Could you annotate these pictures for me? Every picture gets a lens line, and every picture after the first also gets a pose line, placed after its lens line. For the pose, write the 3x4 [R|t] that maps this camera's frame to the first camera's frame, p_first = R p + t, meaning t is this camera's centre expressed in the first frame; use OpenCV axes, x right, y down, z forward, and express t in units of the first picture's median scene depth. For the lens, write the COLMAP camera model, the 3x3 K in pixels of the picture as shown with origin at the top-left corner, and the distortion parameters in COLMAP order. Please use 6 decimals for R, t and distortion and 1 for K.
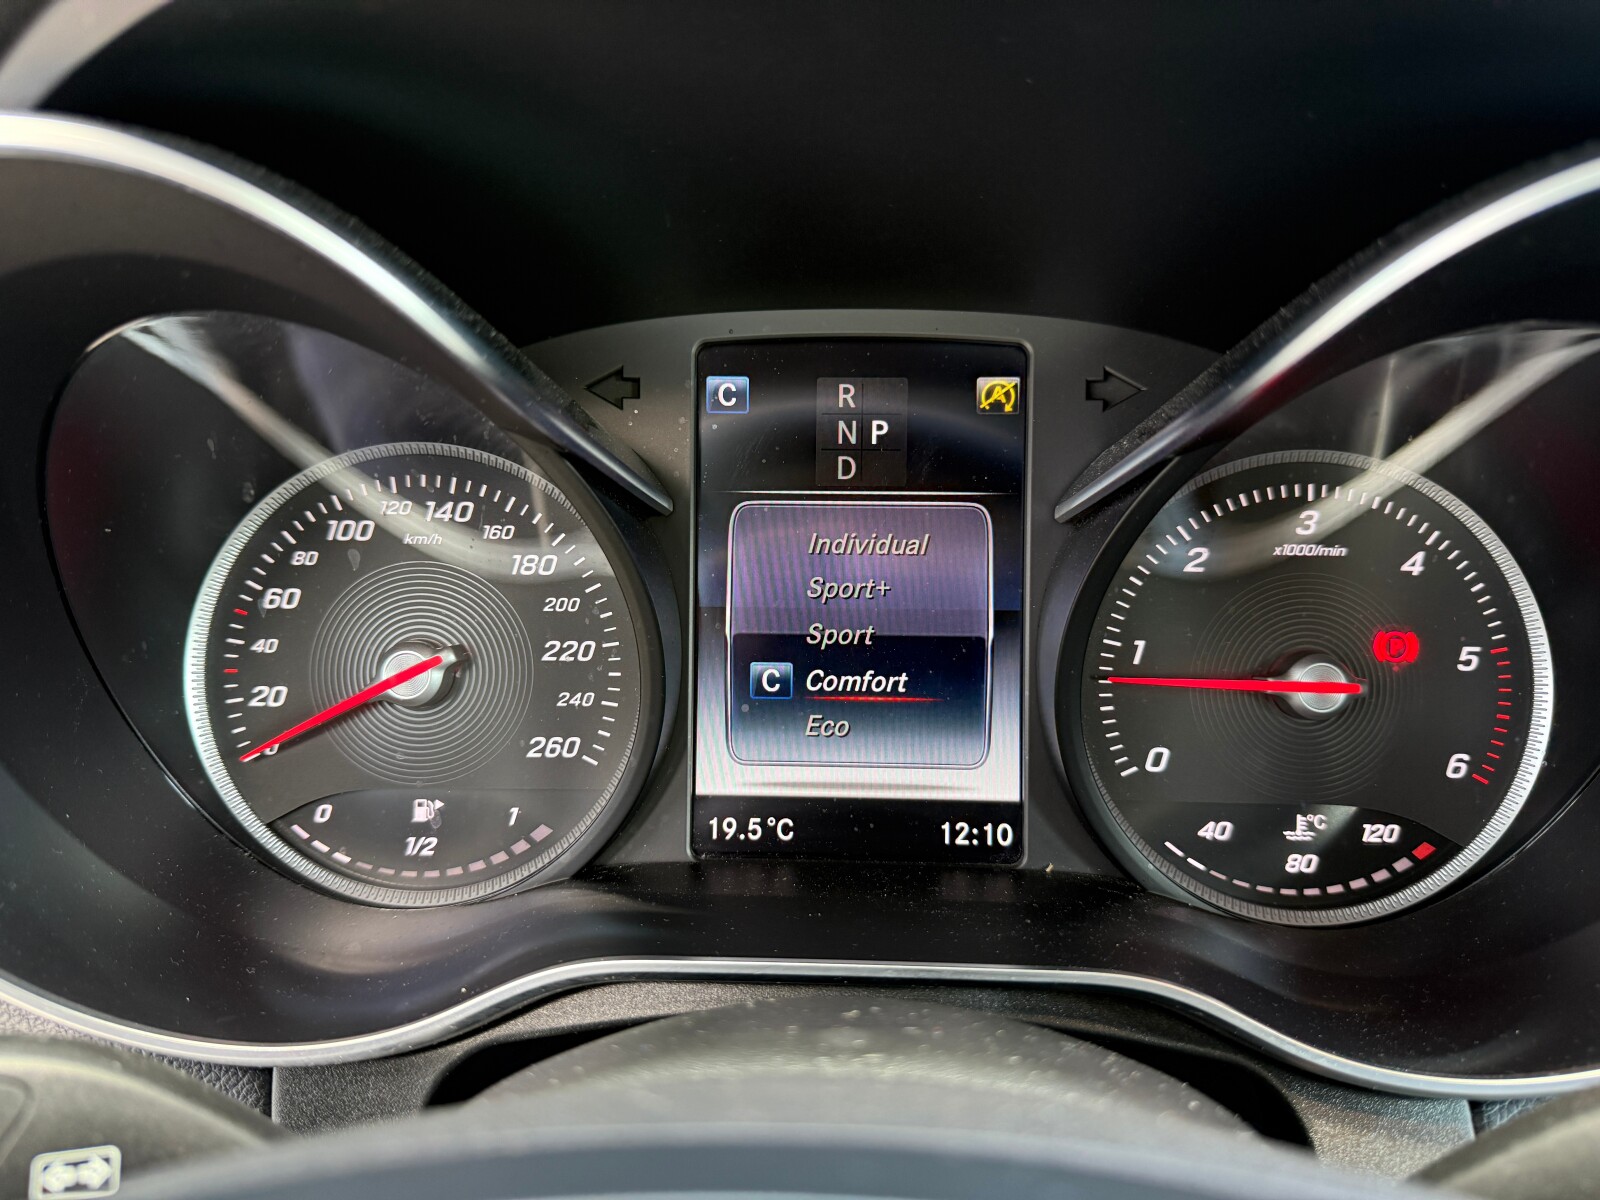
lens RADIAL K [[1142.5, 0, 795.6], [0, 1142.5, 606.7], [0, 0, 1]] dist [0.060210, -0.095919]
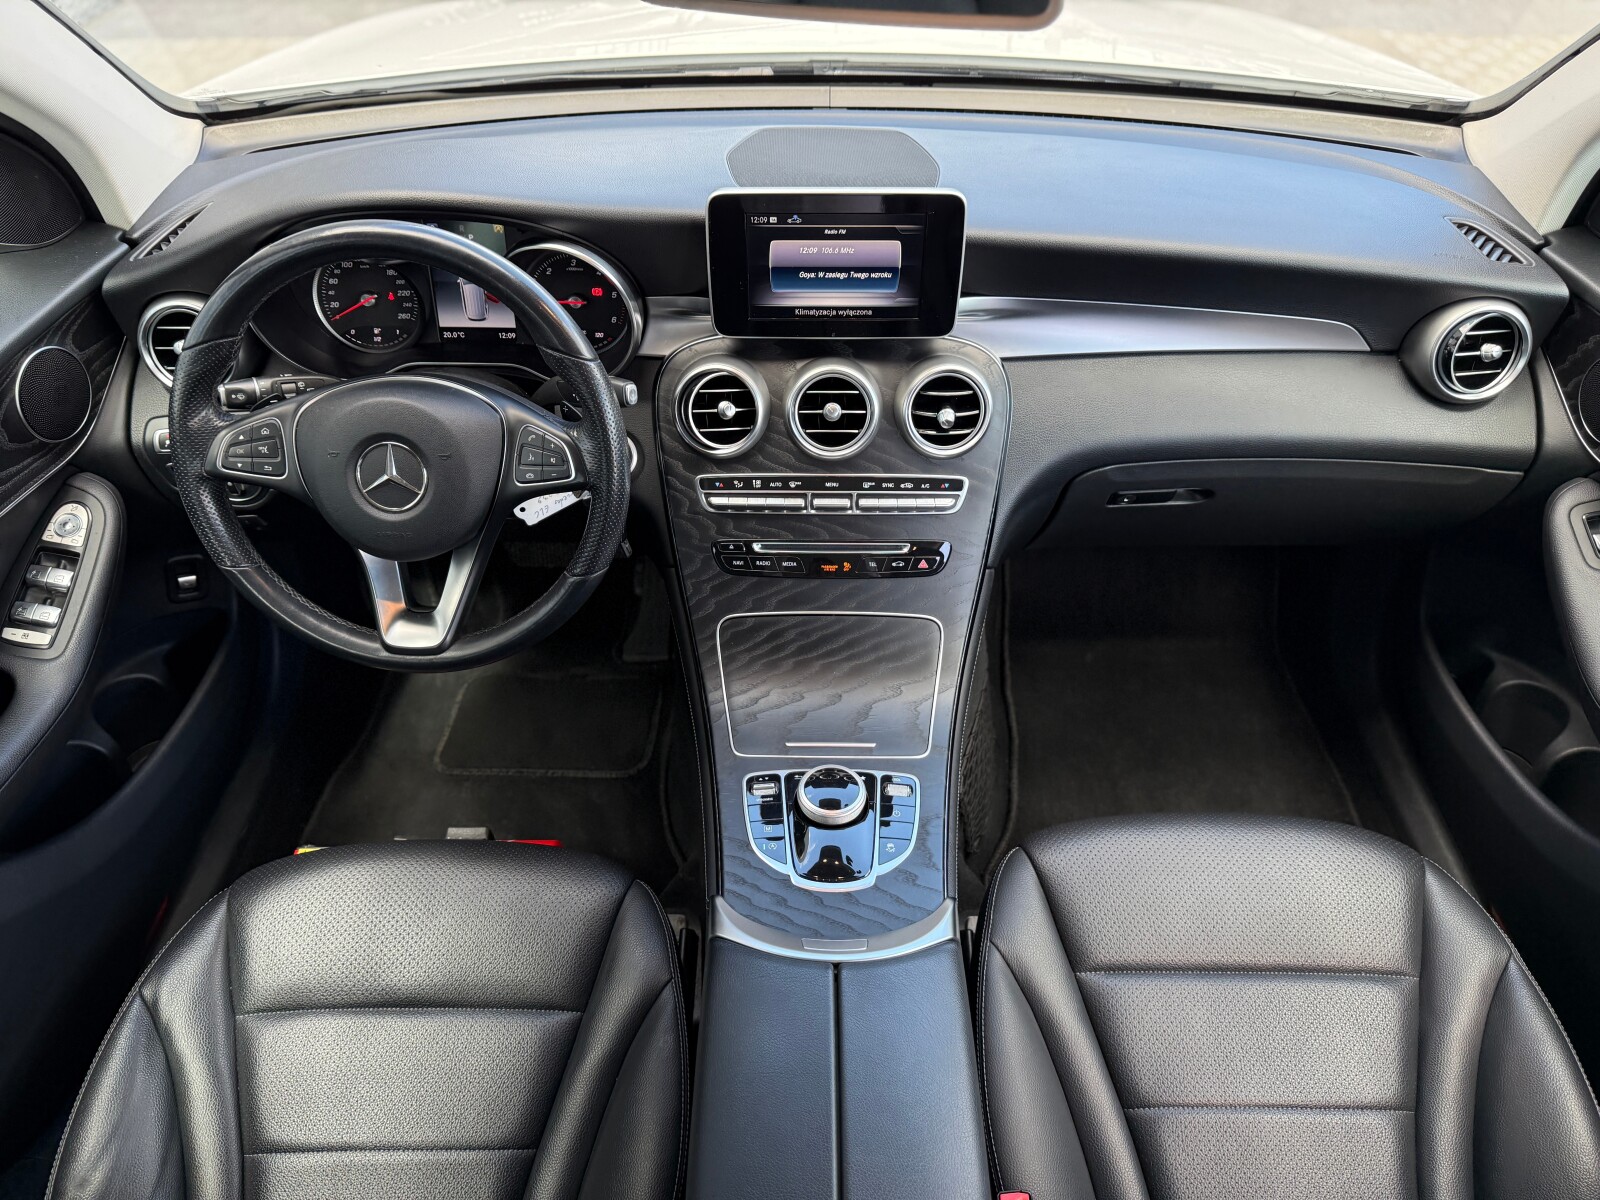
lens RADIAL K [[1142.5, 0, 802.7], [0, 1142.5, 609.8], [0, 0, 1]] dist [0.060210, -0.095919]
pose [[0.999922, -0.010336, 0.007065, 1.229884], [0.005828, 0.883722, 0.467975, -0.907021], [-0.011081, -0.467897, 0.883713, -3.312754]]
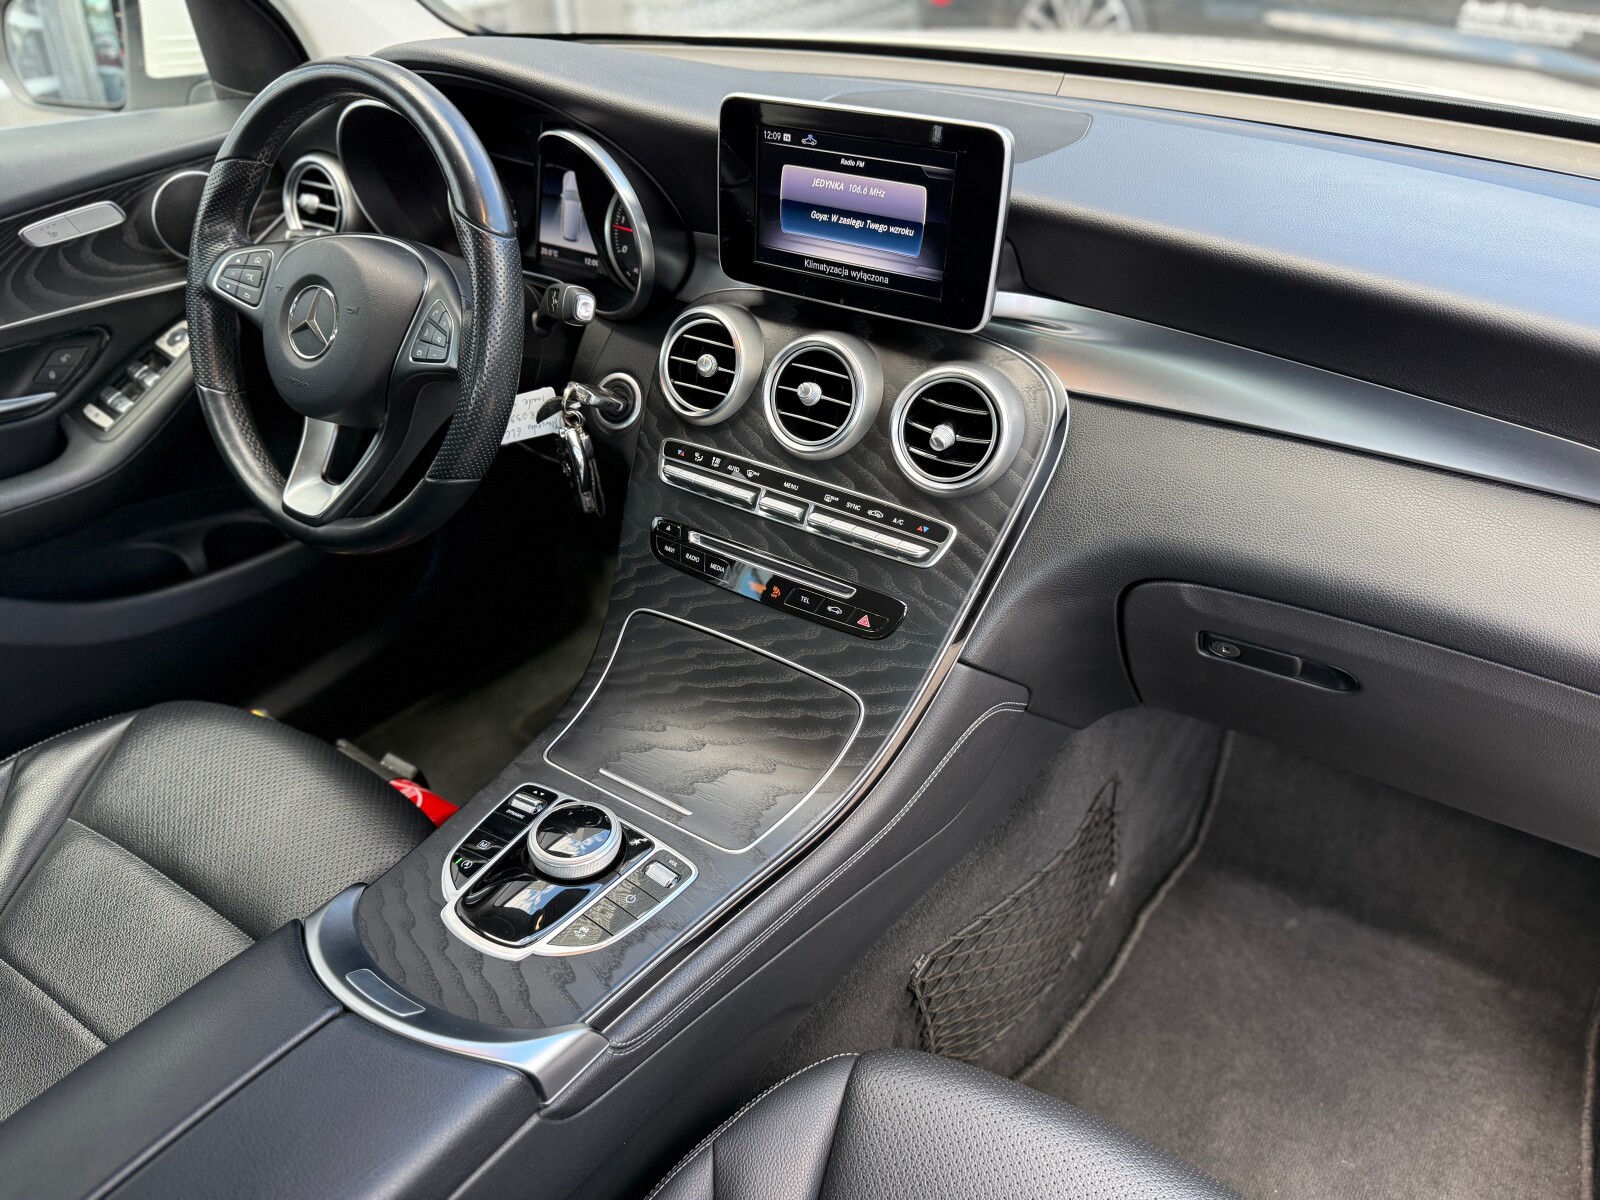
lens RADIAL K [[1142.5, 0, 810.4], [0, 1142.5, 608.8], [0, 0, 1]] dist [0.060210, -0.095919]
pose [[0.844825, 0.293942, -0.447067, 2.925813], [-0.123094, 0.919938, 0.372239, -0.276523], [0.520691, -0.259446, 0.813369, -2.163519]]
